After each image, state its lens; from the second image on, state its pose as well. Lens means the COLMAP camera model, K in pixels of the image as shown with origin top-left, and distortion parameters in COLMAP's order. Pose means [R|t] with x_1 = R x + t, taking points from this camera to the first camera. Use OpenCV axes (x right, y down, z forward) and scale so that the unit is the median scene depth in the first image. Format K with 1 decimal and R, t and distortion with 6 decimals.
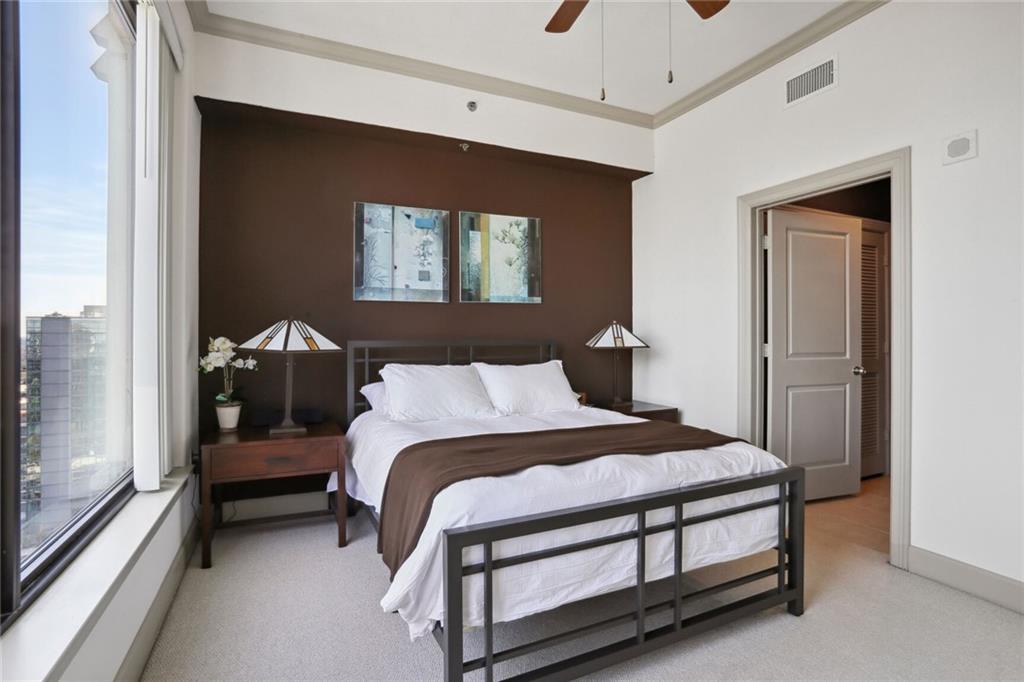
lens RADIAL K [[510.1, 0, 508.2], [0, 510.1, 338.1], [0, 0, 1]] dist [-0.061016, 0.040649]
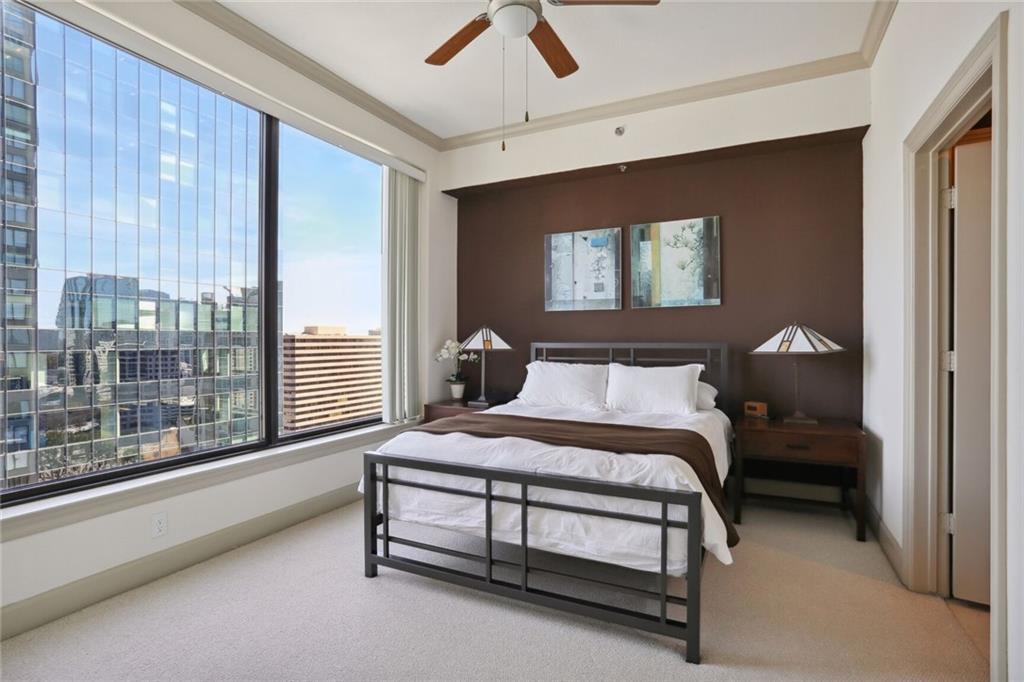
lens RADIAL K [[499.6, 0, 512.0], [0, 499.6, 346.2], [0, 0, 1]] dist [-0.070995, 0.028264]
pose [[0.619320, 0.011299, -0.785057, 0.609863], [-0.005204, 0.999934, 0.010286, 0.001298], [0.785121, -0.002285, 0.619338, 0.139269]]
